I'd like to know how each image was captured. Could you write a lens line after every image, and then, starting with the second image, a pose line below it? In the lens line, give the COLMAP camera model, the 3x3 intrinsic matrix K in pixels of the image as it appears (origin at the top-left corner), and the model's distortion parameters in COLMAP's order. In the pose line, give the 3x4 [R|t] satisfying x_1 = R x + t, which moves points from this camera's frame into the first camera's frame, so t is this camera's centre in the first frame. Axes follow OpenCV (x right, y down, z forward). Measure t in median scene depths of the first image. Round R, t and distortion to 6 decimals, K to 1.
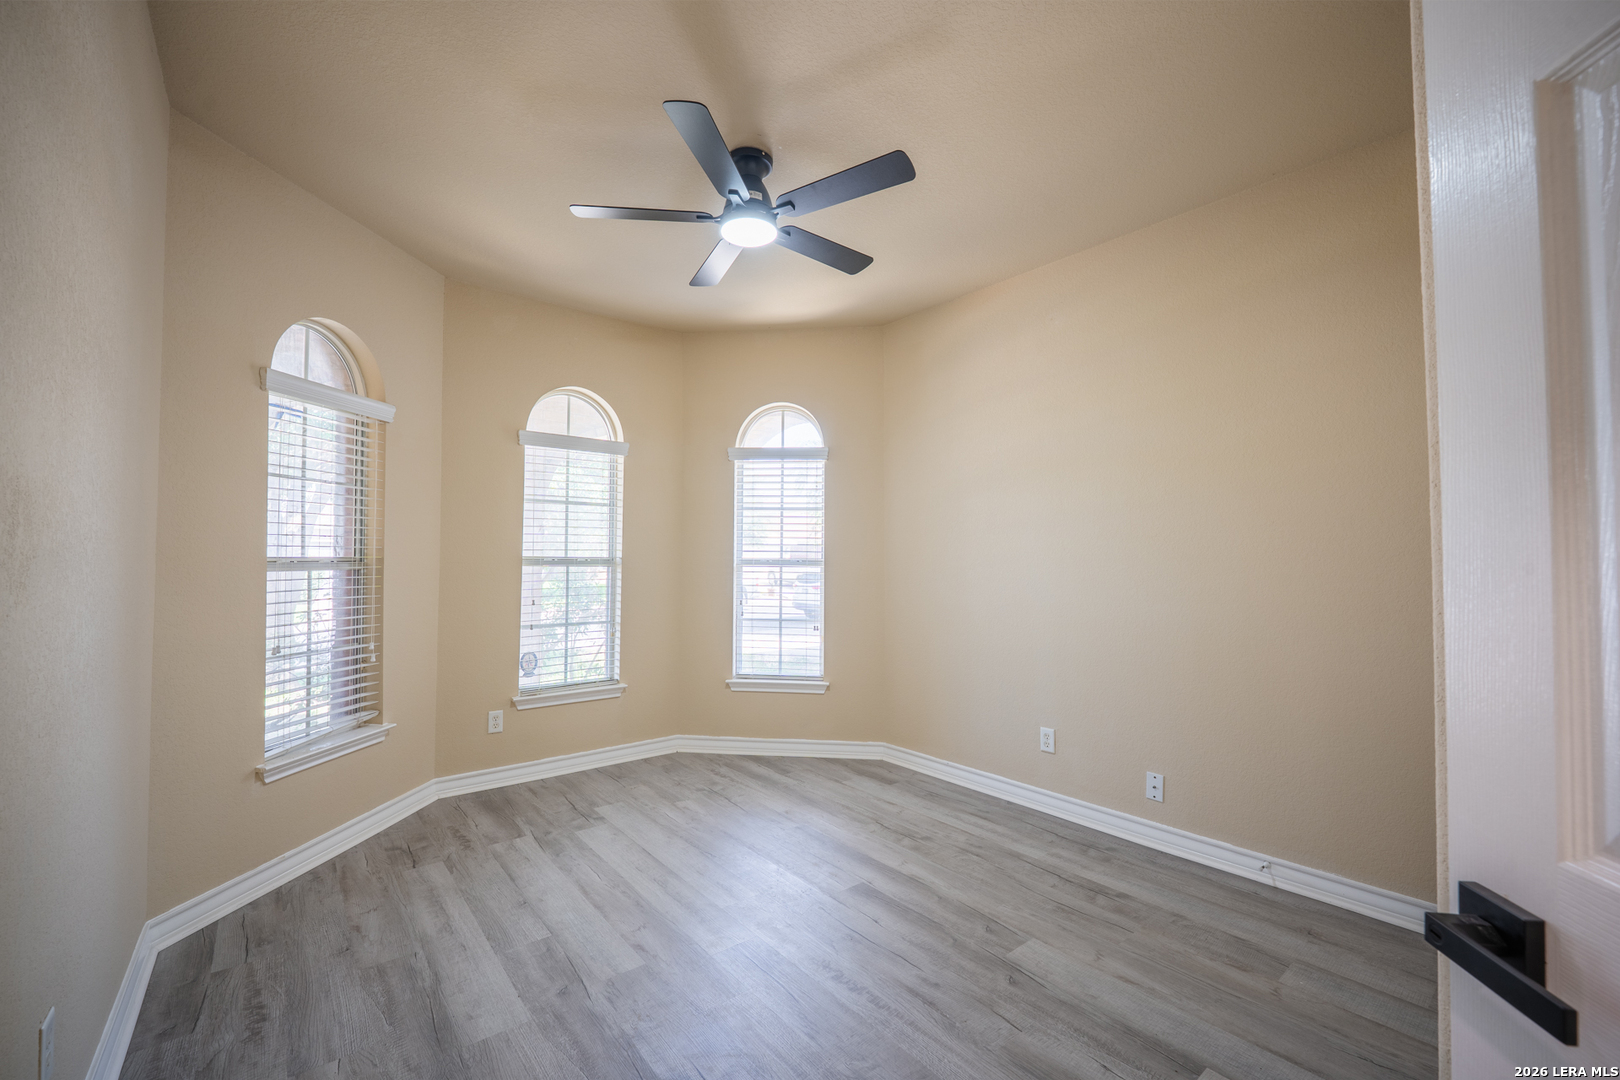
lens RADIAL K [[668.0, 0, 797.0], [0, 668.0, 540.6], [0, 0, 1]] dist [-0.008499, -0.000953]
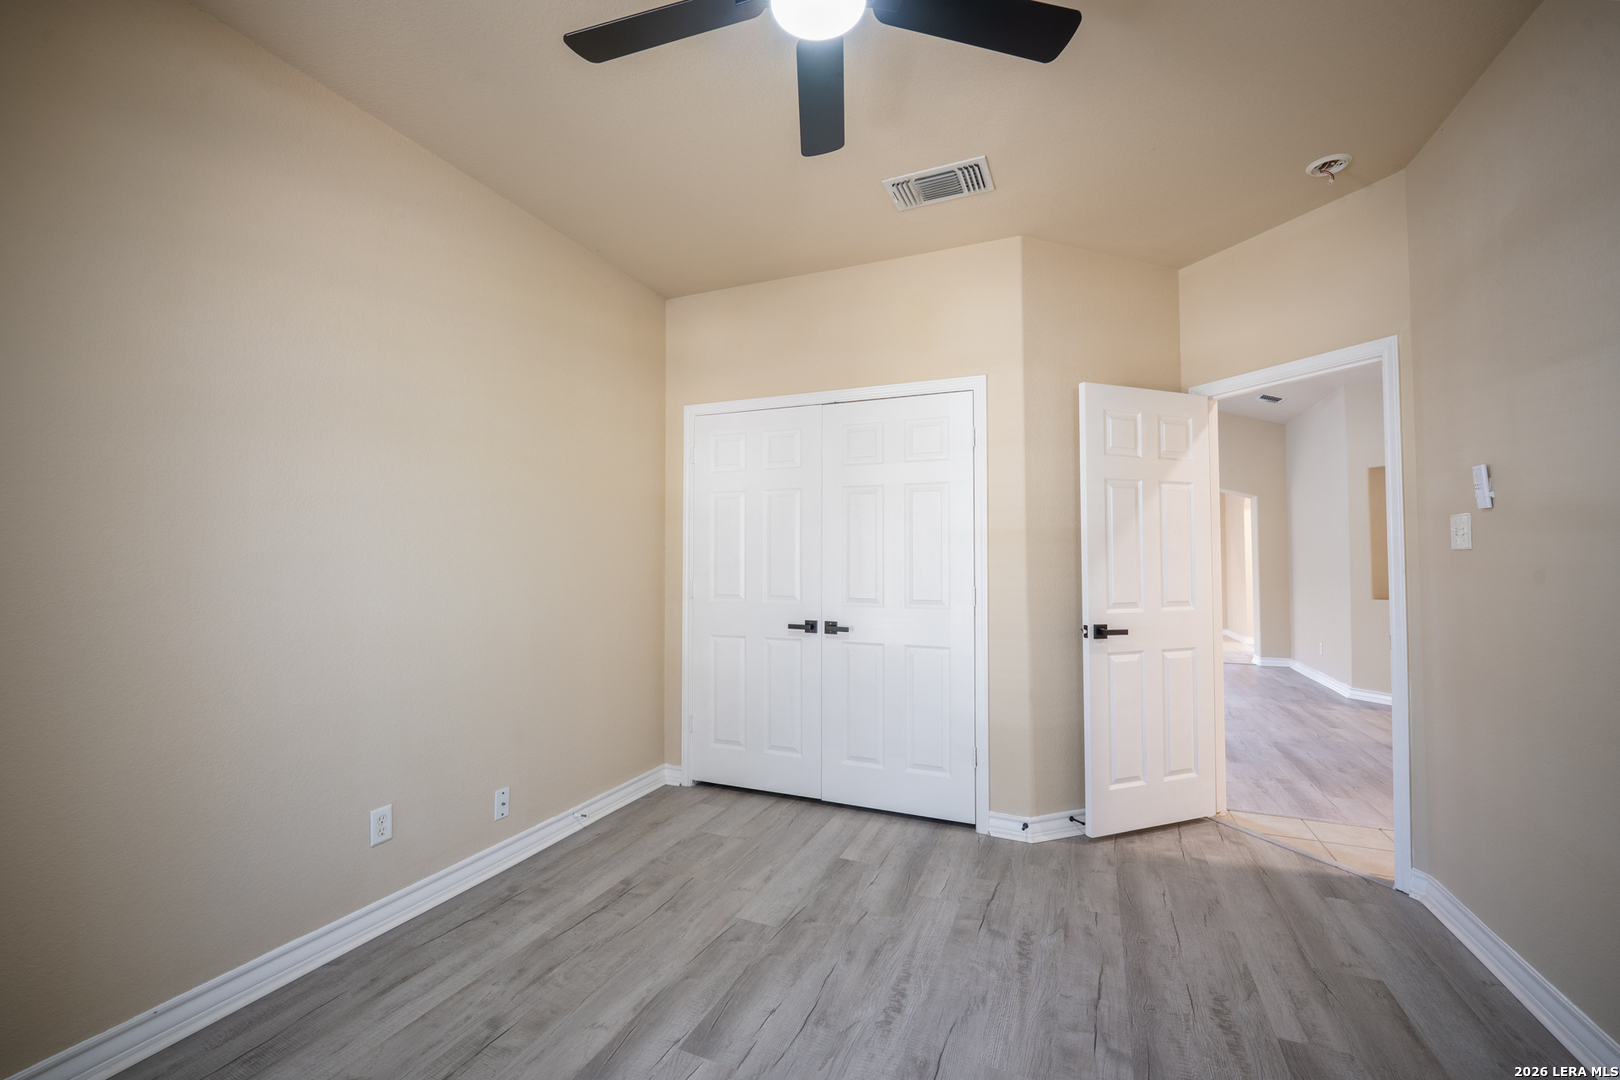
lens RADIAL K [[668.0, 0, 797.0], [0, 668.0, 540.6], [0, 0, 1]] dist [-0.008499, -0.000953]
pose [[-0.474638, 0.024374, 0.879844, -0.523075], [-0.028506, 0.998666, -0.043043, 0.032943], [-0.879719, -0.045511, -0.473310, 1.175028]]
